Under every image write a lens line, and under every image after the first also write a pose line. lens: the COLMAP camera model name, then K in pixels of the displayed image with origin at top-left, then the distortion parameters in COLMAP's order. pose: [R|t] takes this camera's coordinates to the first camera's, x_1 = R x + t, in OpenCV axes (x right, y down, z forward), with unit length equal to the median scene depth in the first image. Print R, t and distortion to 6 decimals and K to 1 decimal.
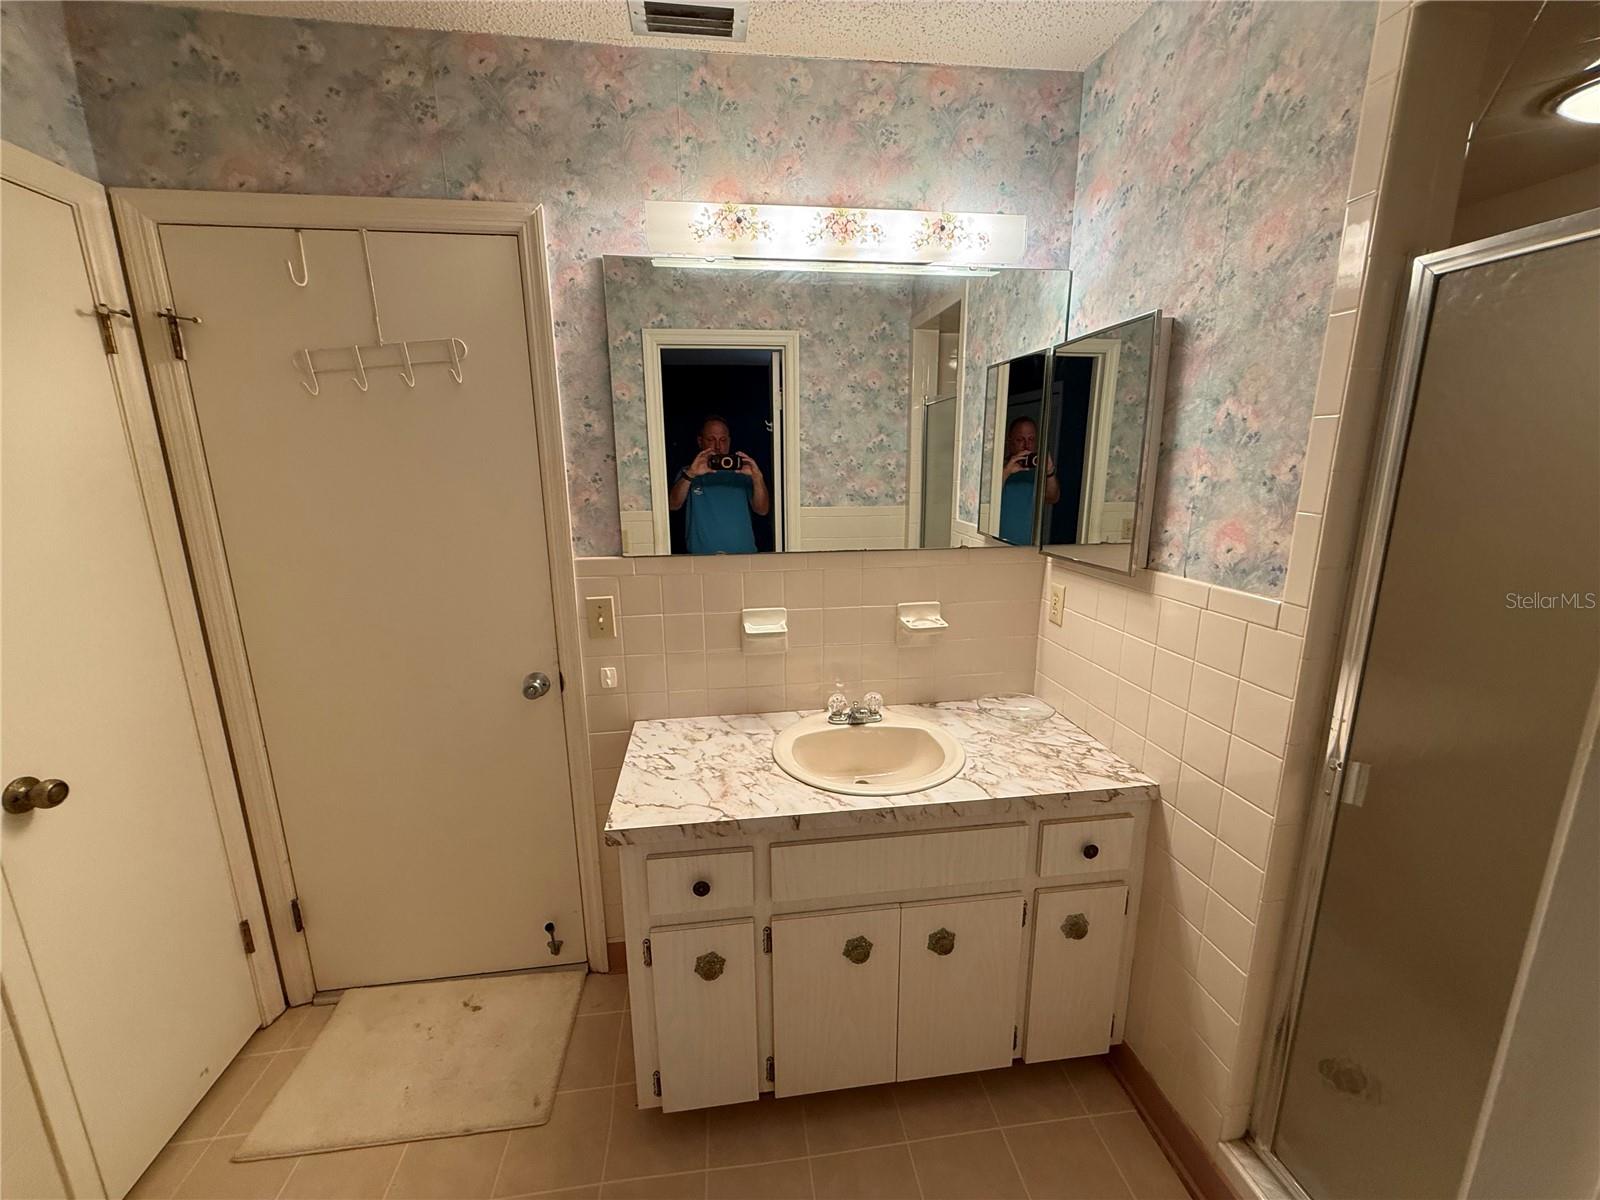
lens RADIAL K [[637.6, 0, 794.2], [0, 637.6, 601.9], [0, 0, 1]] dist [-0.000193, 0.000039]
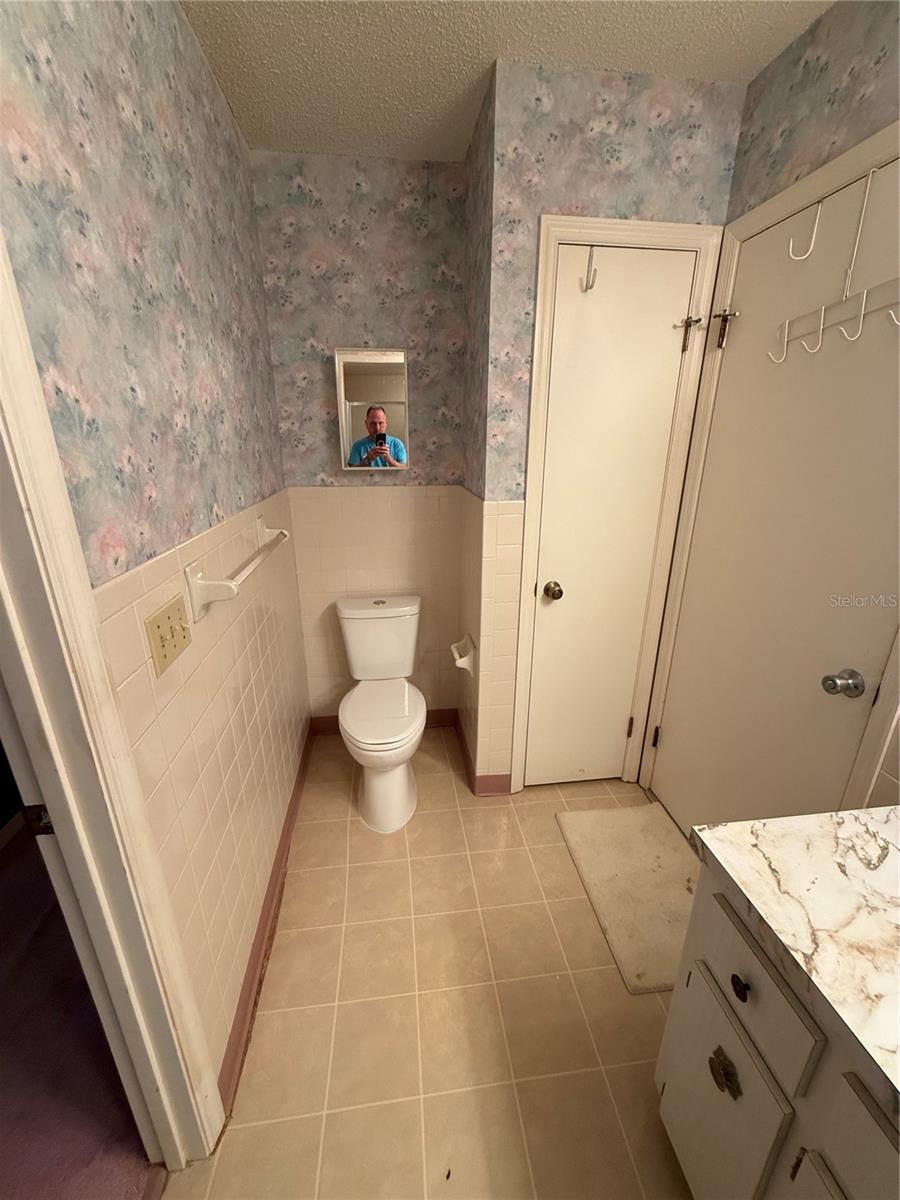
lens RADIAL K [[478.2, 0, 449.2], [0, 478.2, 597.9], [0, 0, 1]] dist [-0.000193, 0.000039]
pose [[-0.001433, 0.333624, -0.942705, 0.224503], [-0.220448, 0.919409, 0.325714, -0.088748], [0.975398, 0.208284, 0.072229, 0.476857]]
